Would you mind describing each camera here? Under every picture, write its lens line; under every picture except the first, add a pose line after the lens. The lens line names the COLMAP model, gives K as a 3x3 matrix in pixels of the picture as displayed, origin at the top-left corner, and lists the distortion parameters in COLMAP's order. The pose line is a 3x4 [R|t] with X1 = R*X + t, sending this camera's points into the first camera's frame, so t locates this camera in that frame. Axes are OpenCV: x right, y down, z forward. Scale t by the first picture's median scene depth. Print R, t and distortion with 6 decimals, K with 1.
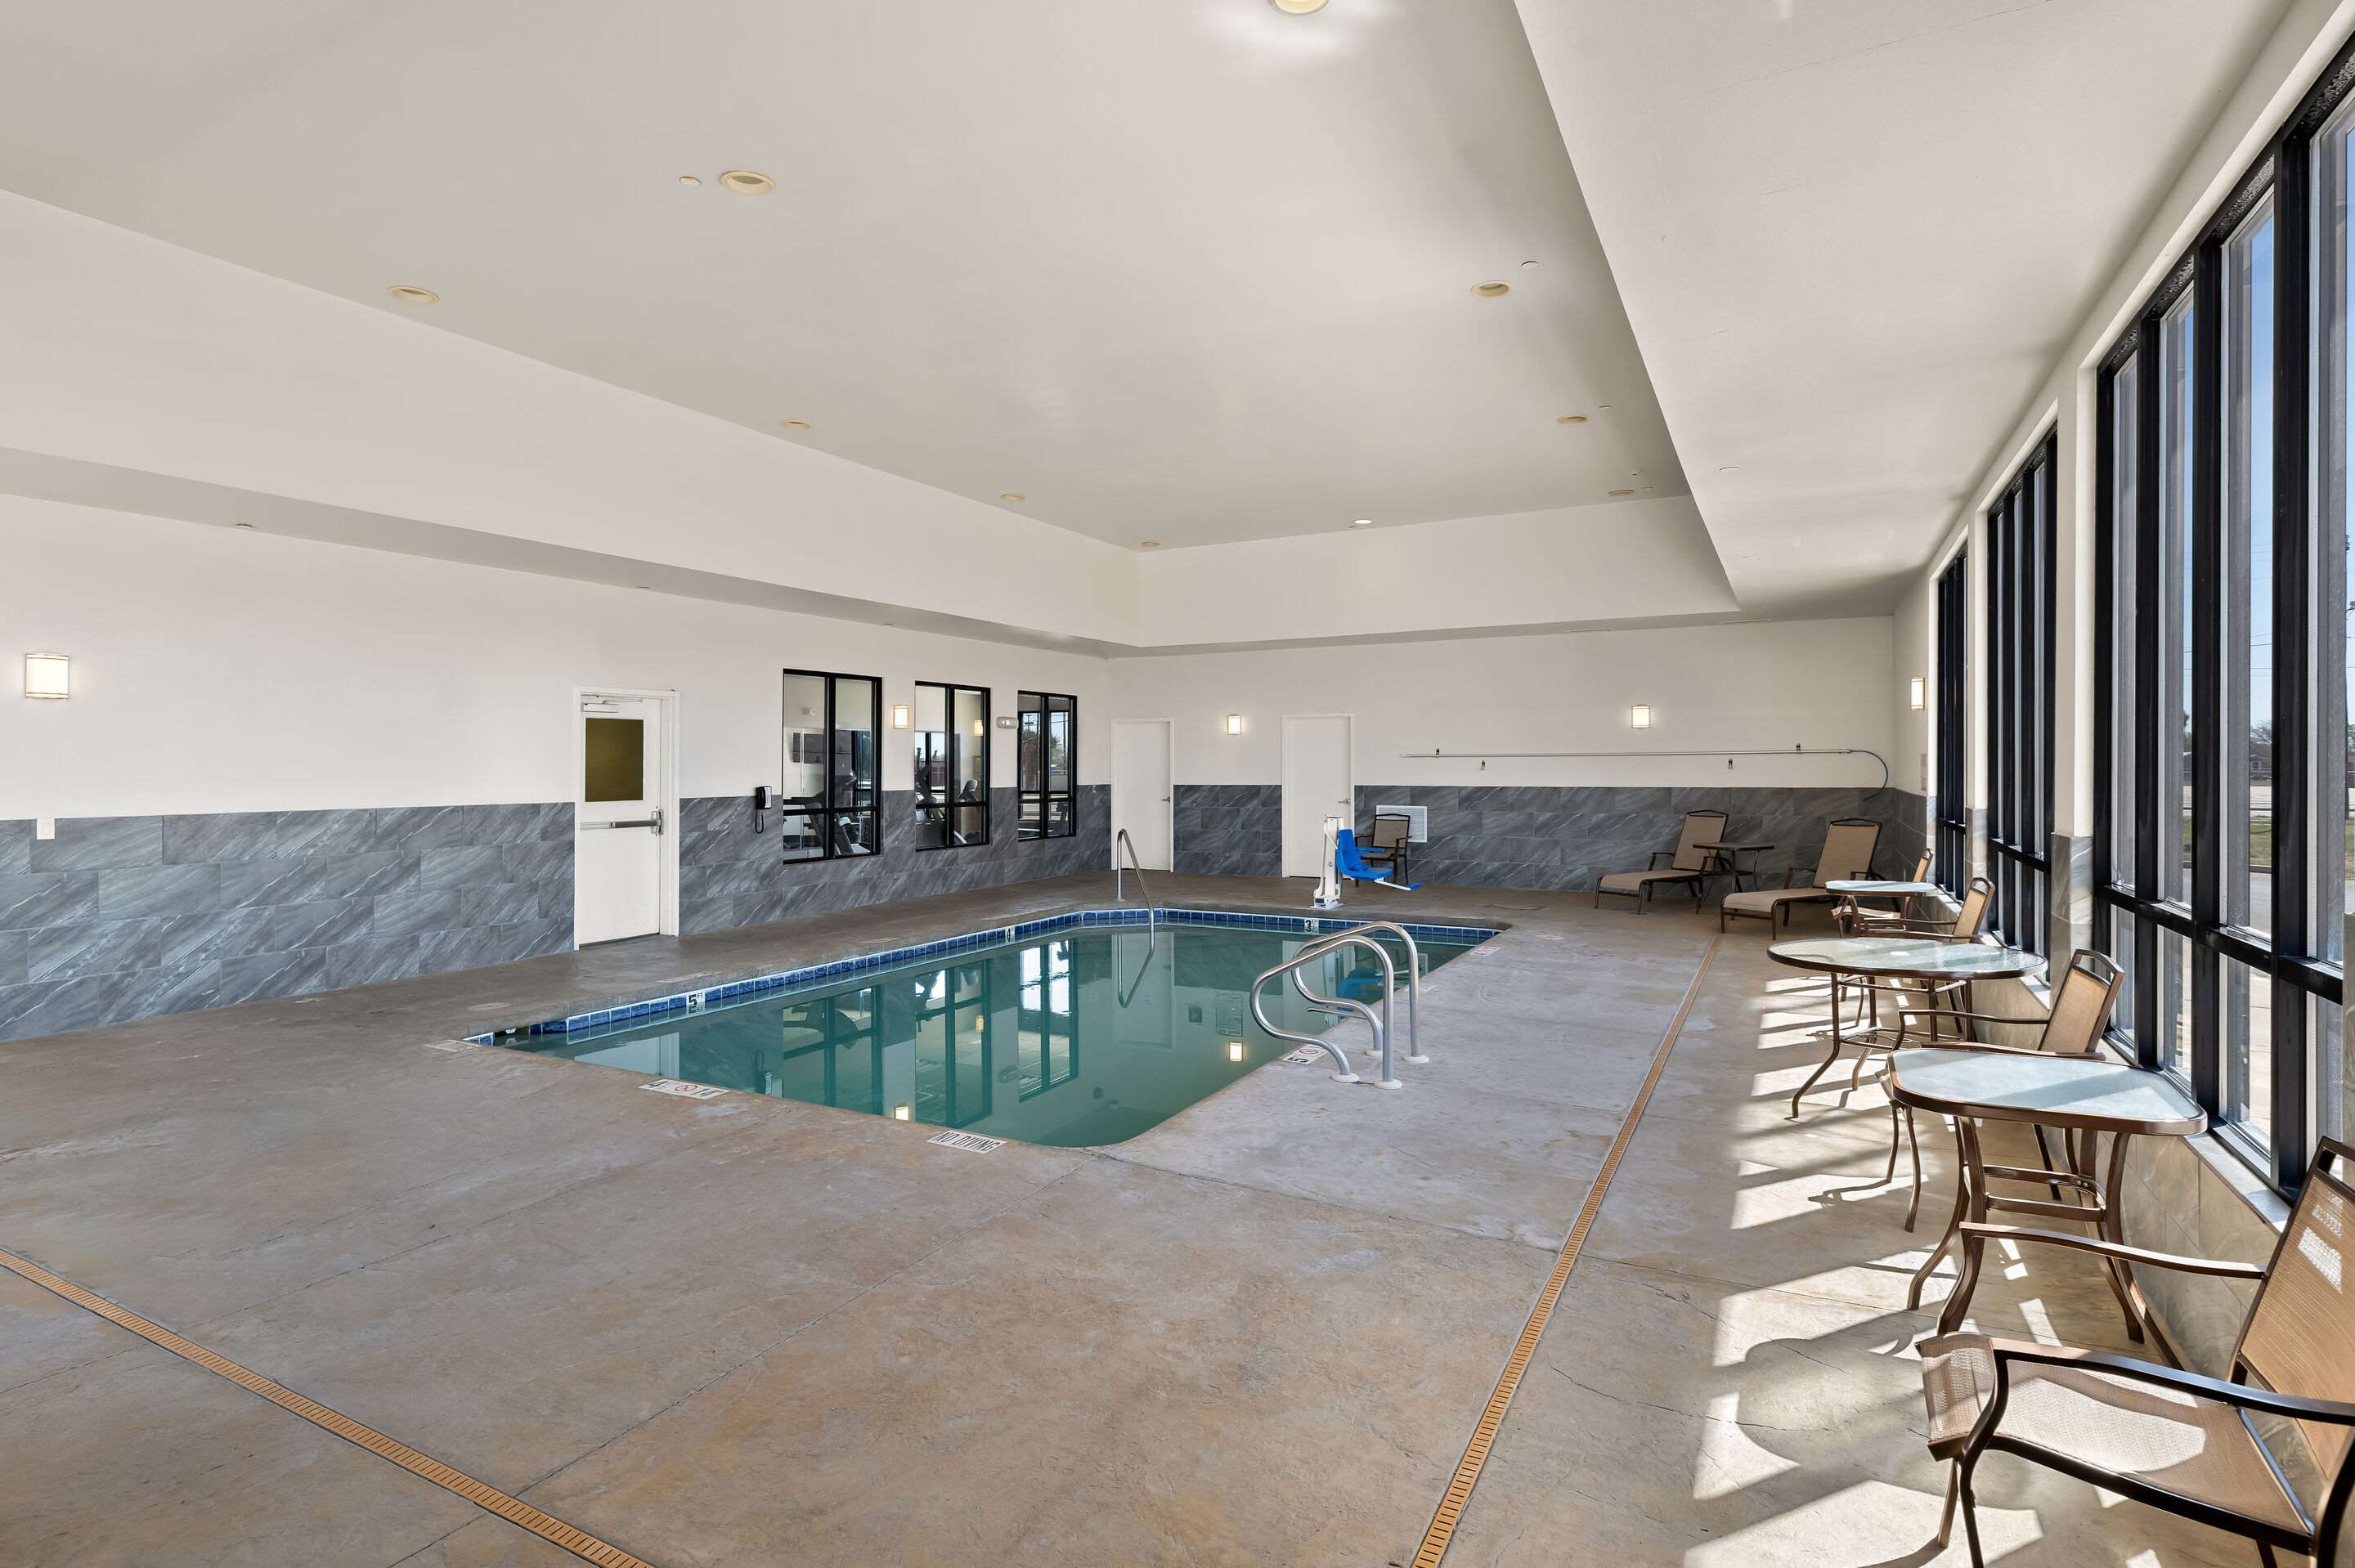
lens RADIAL K [[1160.4, 0, 1170.8], [0, 1160.4, 774.3], [0, 0, 1]] dist [0.002529, 0.000088]
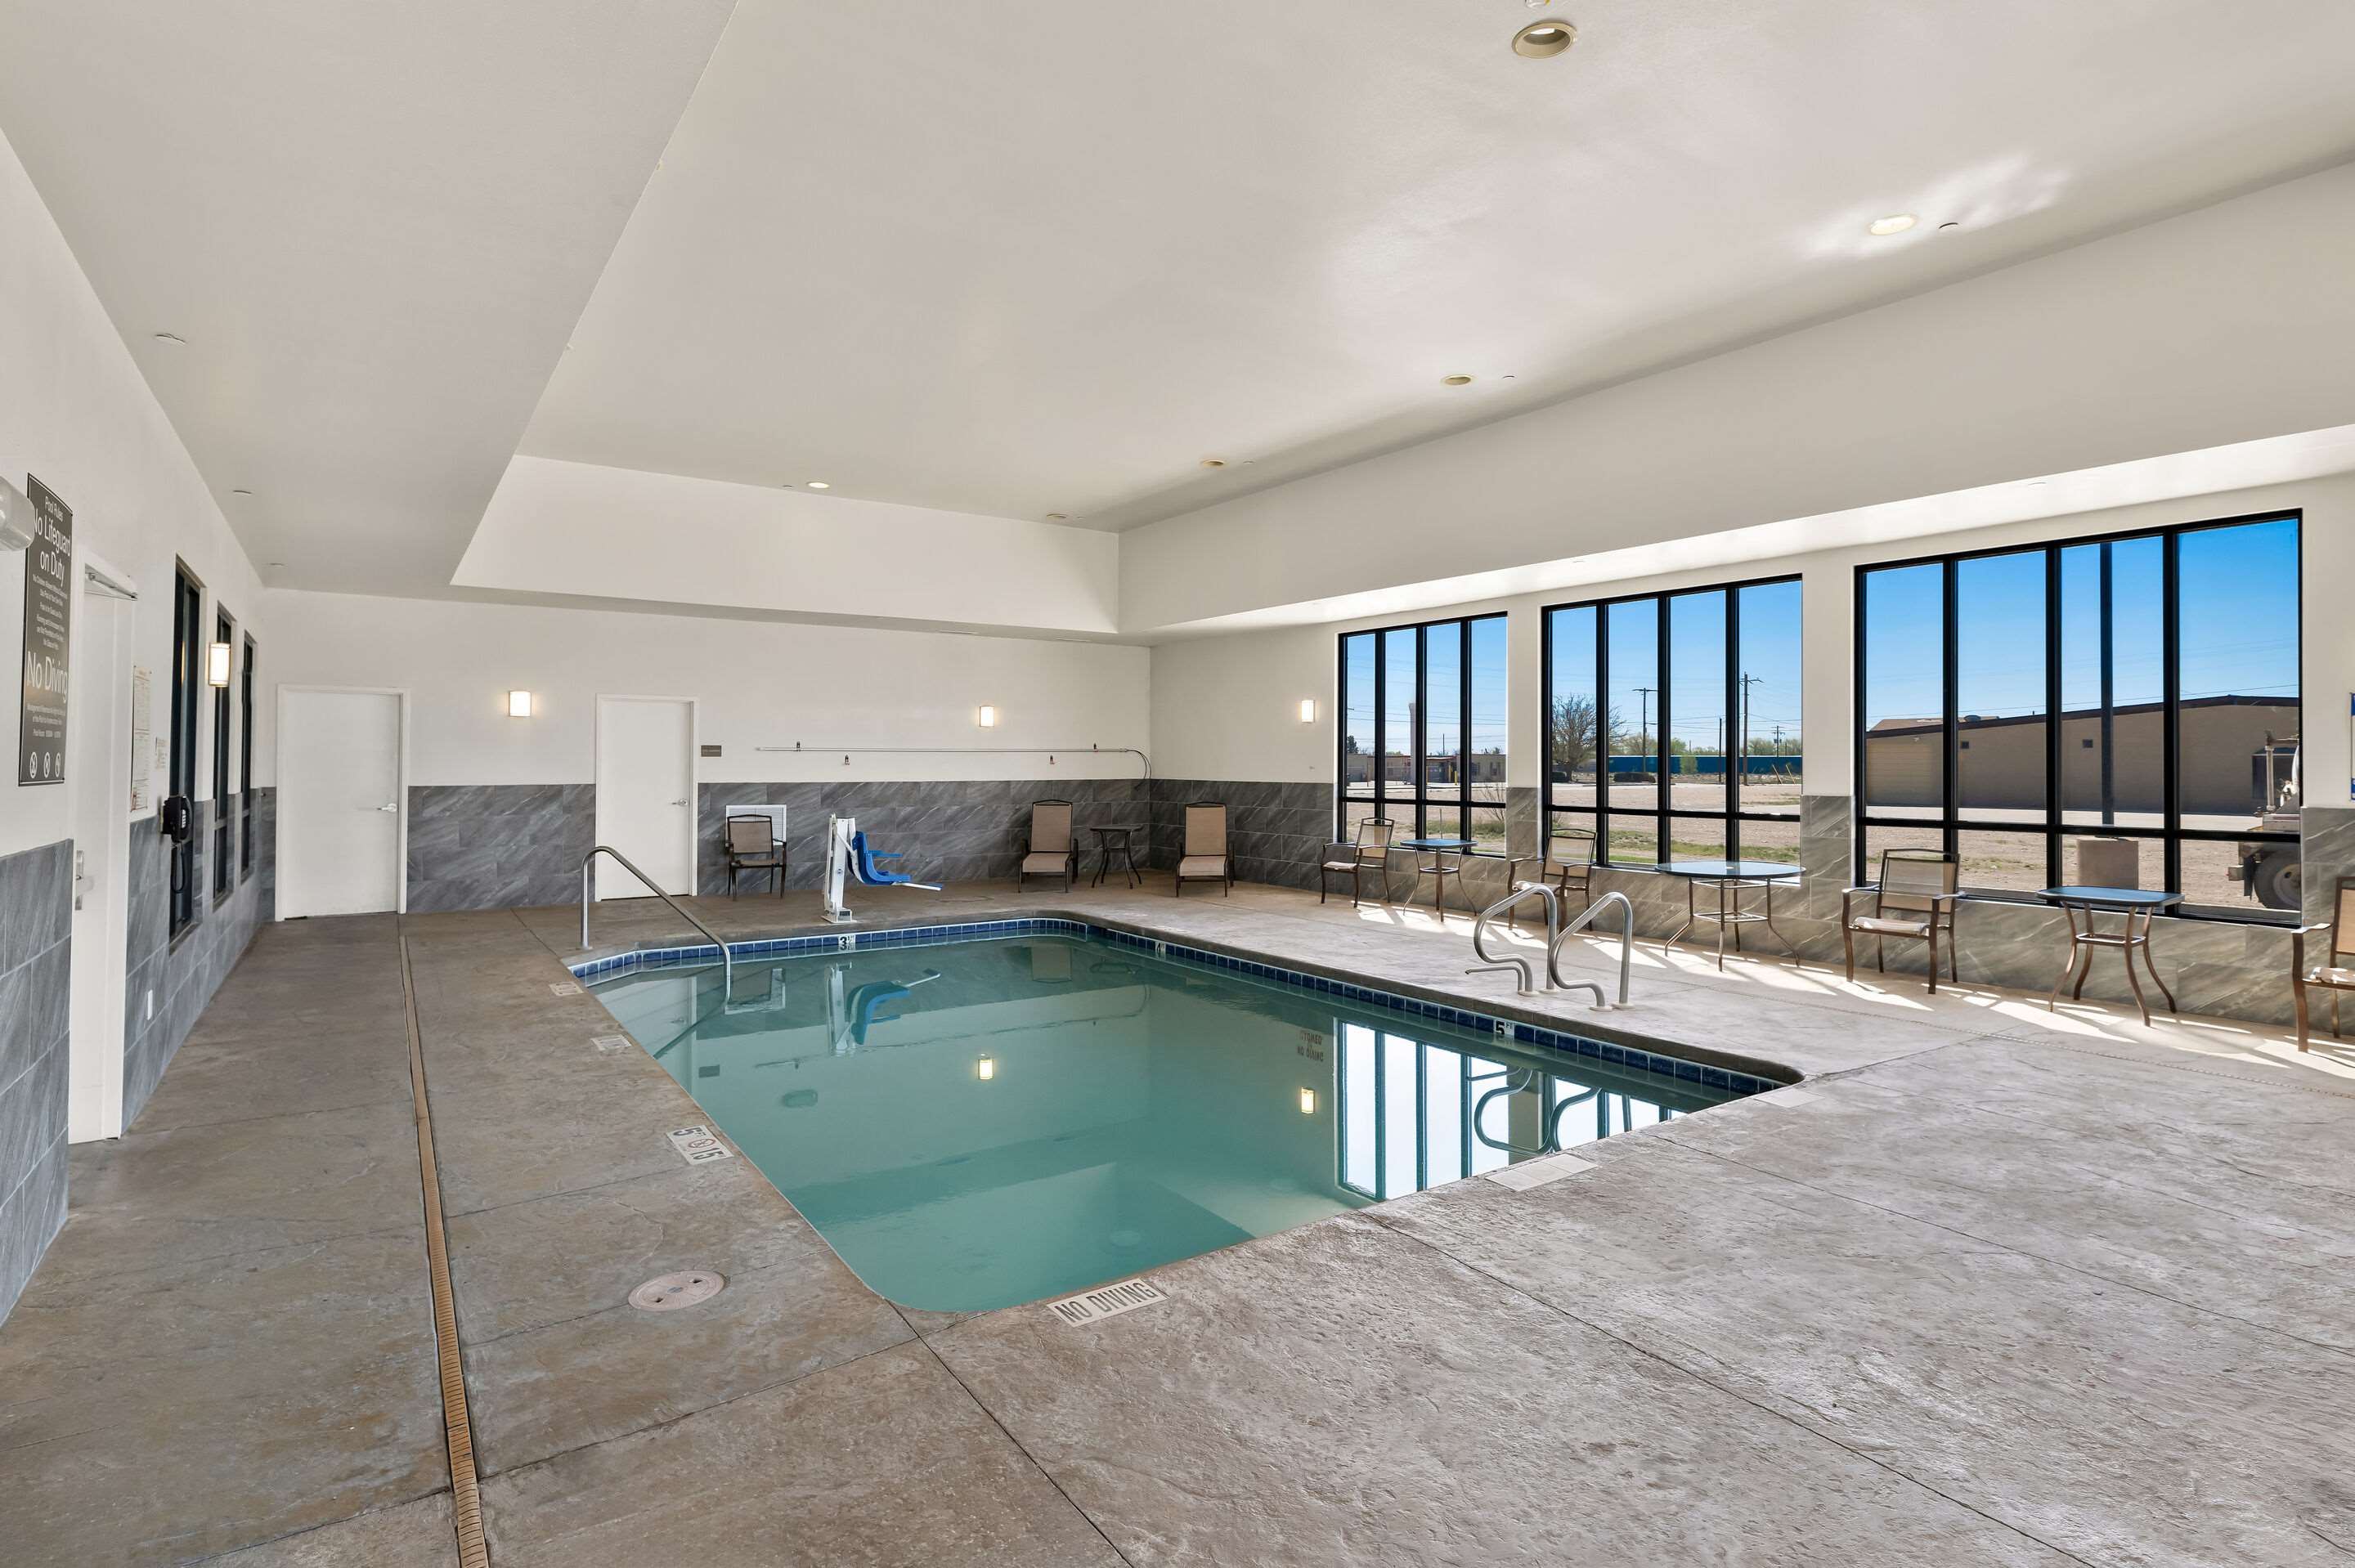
lens RADIAL K [[1160.4, 0, 1174.3], [0, 1160.4, 770.3], [0, 0, 1]] dist [0.002529, 0.000088]
pose [[0.450963, -0.000630, 0.892542, -0.452640], [0.003600, 0.999993, -0.001114, 0.002672], [-0.892535, 0.003715, 0.450962, 0.320356]]
